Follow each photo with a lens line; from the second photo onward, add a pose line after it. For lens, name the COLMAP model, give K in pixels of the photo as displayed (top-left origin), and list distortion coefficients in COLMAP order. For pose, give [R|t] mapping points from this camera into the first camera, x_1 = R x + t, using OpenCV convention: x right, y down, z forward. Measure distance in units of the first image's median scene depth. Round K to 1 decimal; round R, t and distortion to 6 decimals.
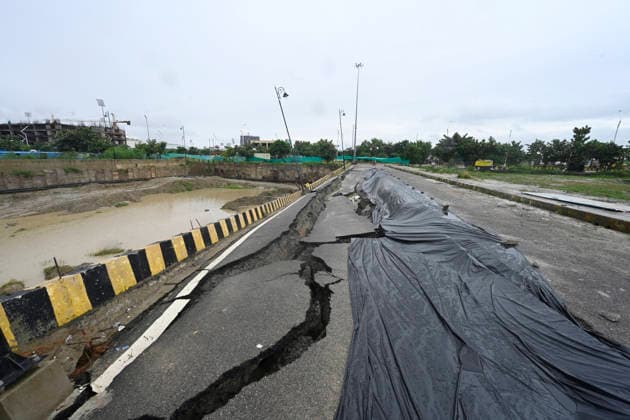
lens RADIAL K [[246.6, 0, 314.8], [0, 246.6, 210.9], [0, 0, 1]] dist [-0.000851, 0.000128]
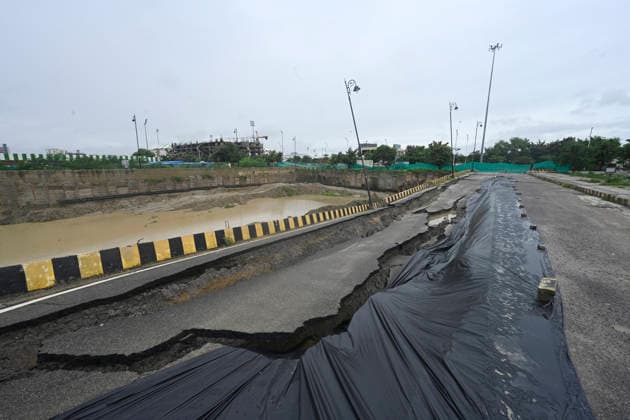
lens RADIAL K [[246.6, 0, 316.3], [0, 246.6, 211.0], [0, 0, 1]] dist [-0.000851, 0.000128]
pose [[0.897896, 0.067496, -0.435003, 0.053776], [-0.079704, 0.996770, -0.009859, -0.014140], [0.432932, 0.043524, 0.900375, 0.075522]]
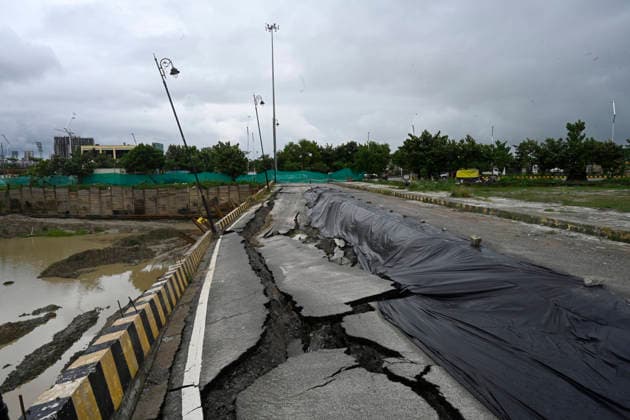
lens RADIAL K [[422.0, 0, 315.3], [0, 422.0, 210.0], [0, 0, 1]] dist [-0.000975, -0.002066]
pose [[0.963944, -0.054681, 0.260425, -0.027215], [0.085582, 0.990369, -0.108832, -0.001865], [-0.251966, 0.127196, 0.959341, -0.002308]]
